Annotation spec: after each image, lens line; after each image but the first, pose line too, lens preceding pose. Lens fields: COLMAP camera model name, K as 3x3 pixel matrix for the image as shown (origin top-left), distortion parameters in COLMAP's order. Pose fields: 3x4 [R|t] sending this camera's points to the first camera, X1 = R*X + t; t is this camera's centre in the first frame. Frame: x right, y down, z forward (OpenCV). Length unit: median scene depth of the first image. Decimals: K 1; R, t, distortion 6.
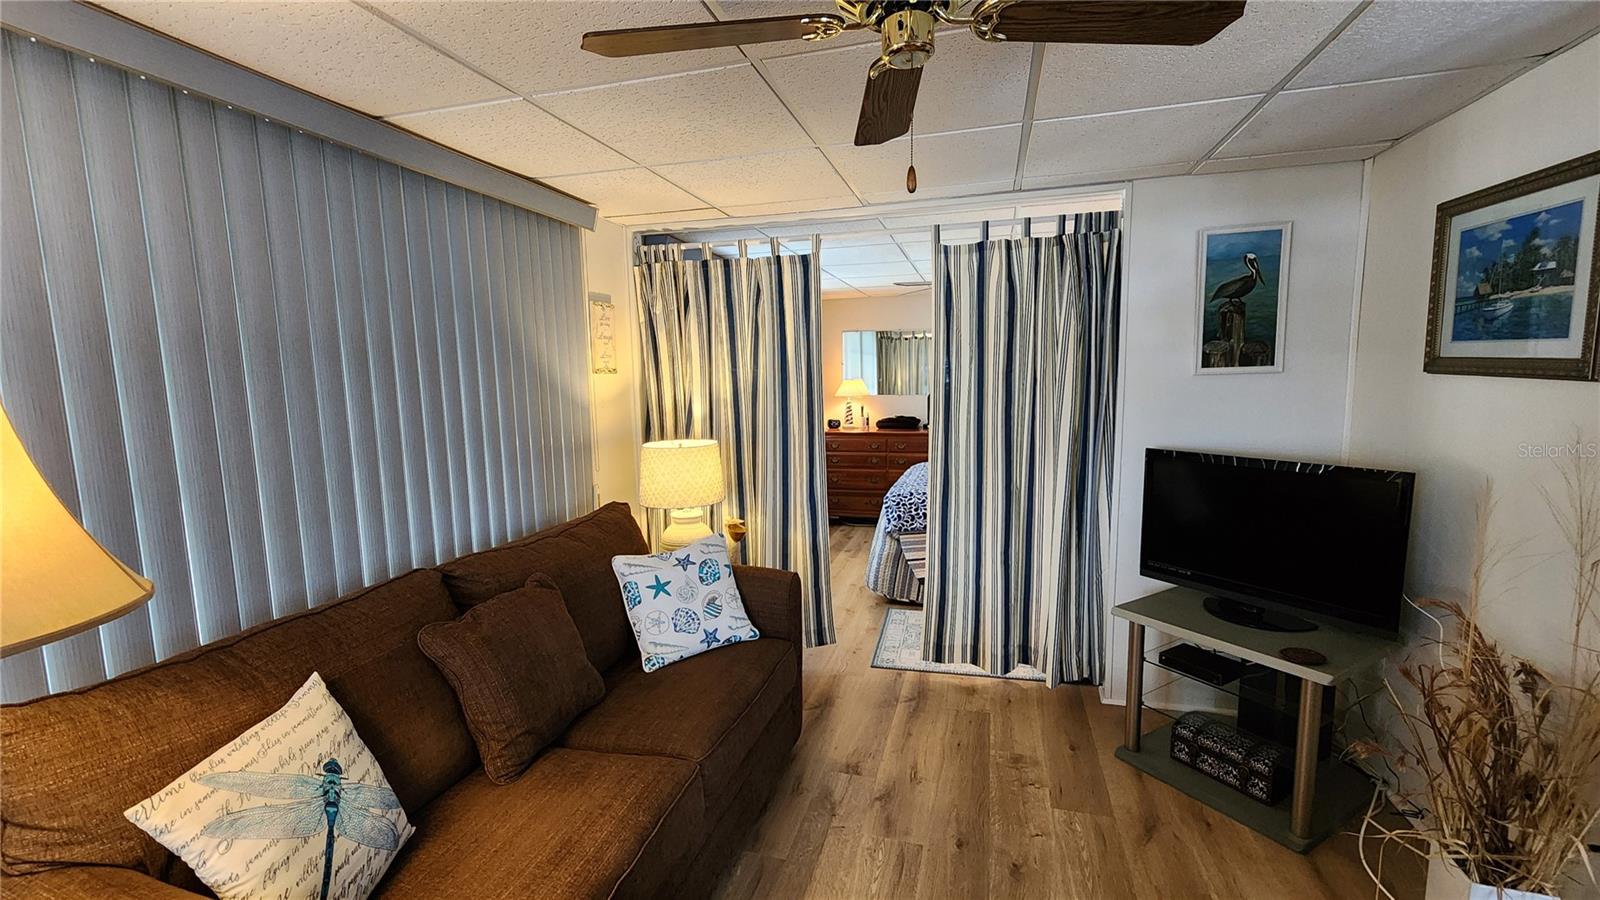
lens RADIAL K [[661.0, 0, 797.7], [0, 661.0, 445.8], [0, 0, 1]] dist [-0.003144, 0.000680]
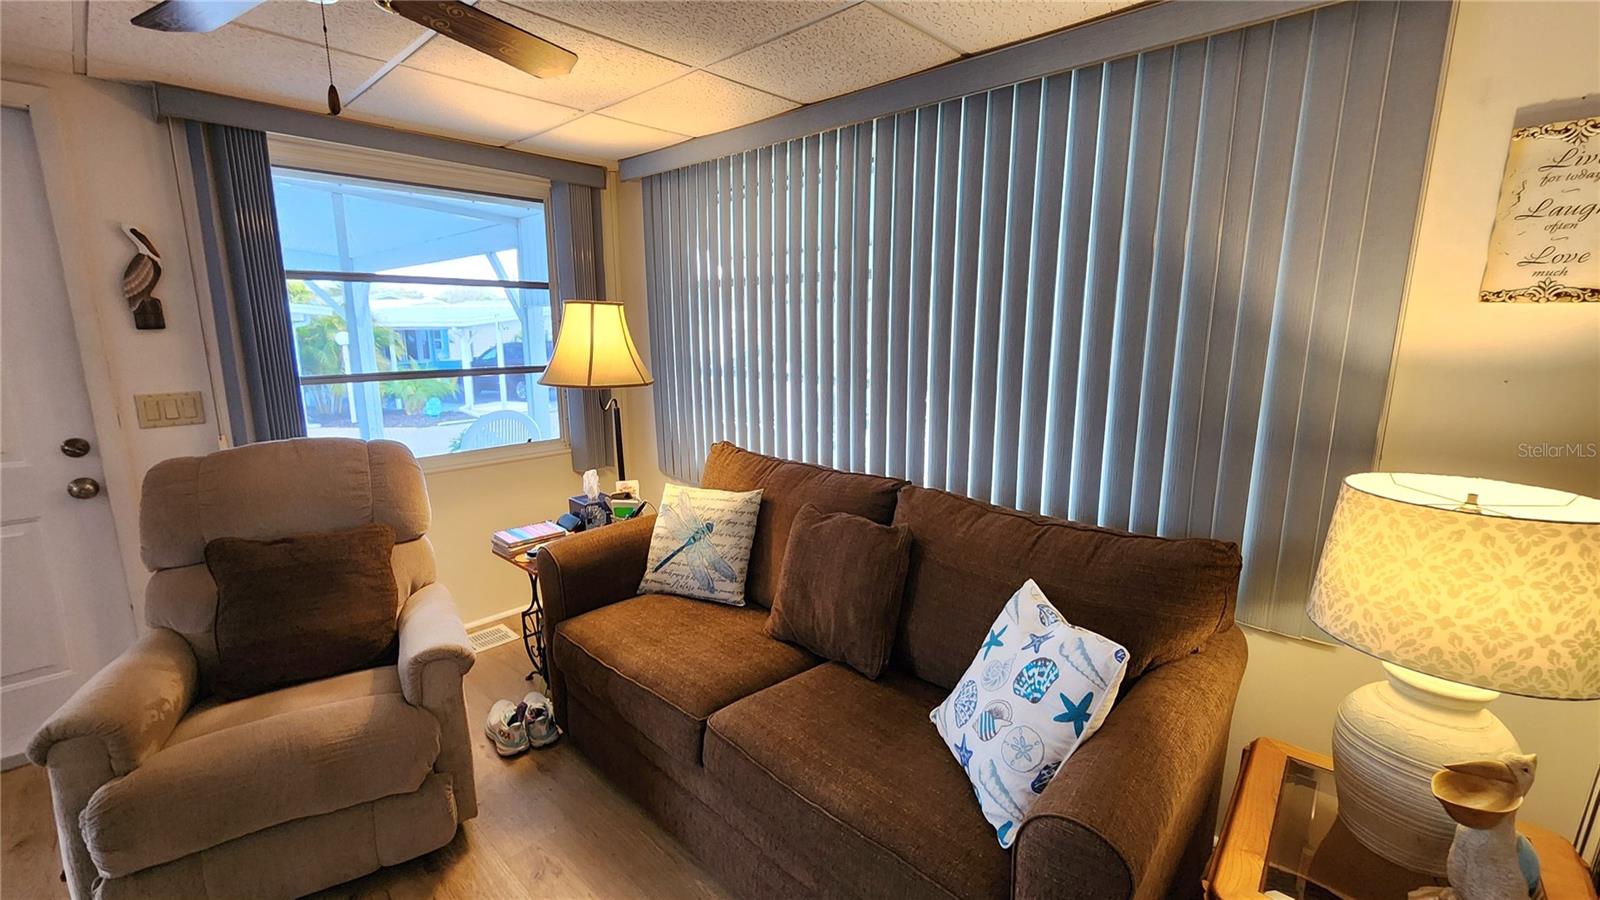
lens RADIAL K [[661.0, 0, 797.7], [0, 661.0, 450.5], [0, 0, 1]] dist [-0.003144, 0.000680]
pose [[-0.448277, 0.192254, -0.872975, 0.467505], [-0.092575, 0.961361, 0.259257, -0.132918], [0.889088, 0.197035, -0.413158, 1.226757]]
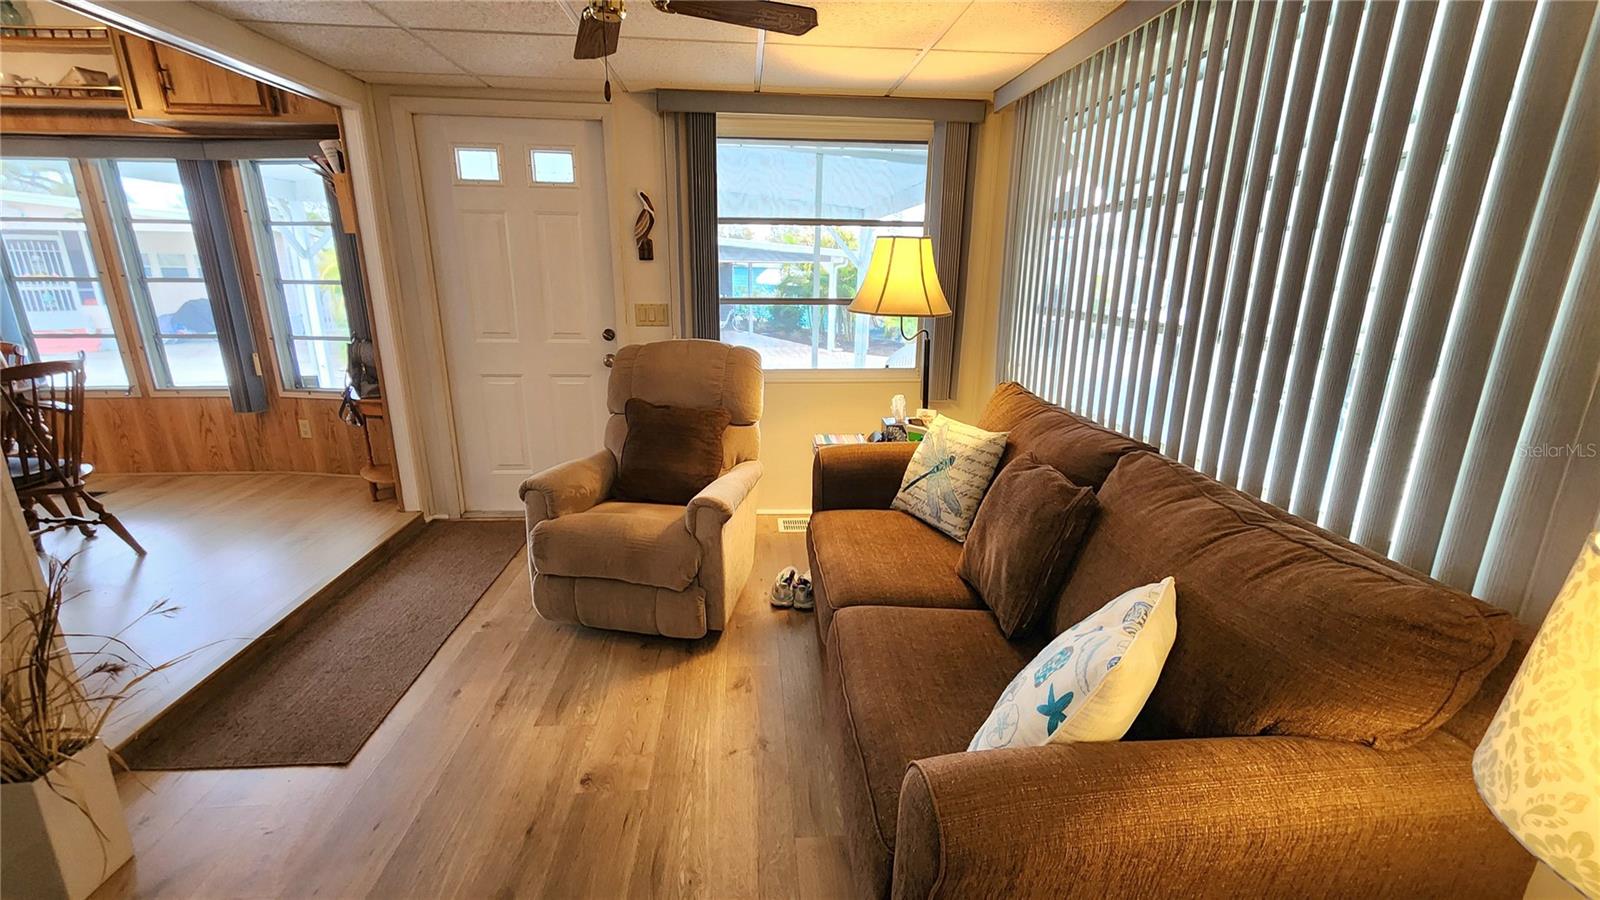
lens RADIAL K [[661.0, 0, 805.2], [0, 661.0, 455.5], [0, 0, 1]] dist [-0.003144, 0.000680]
pose [[-0.929180, 0.114865, -0.351326, 0.208881], [-0.031169, 0.922754, 0.384128, -0.141867], [0.368310, 0.367875, -0.853824, 1.545753]]
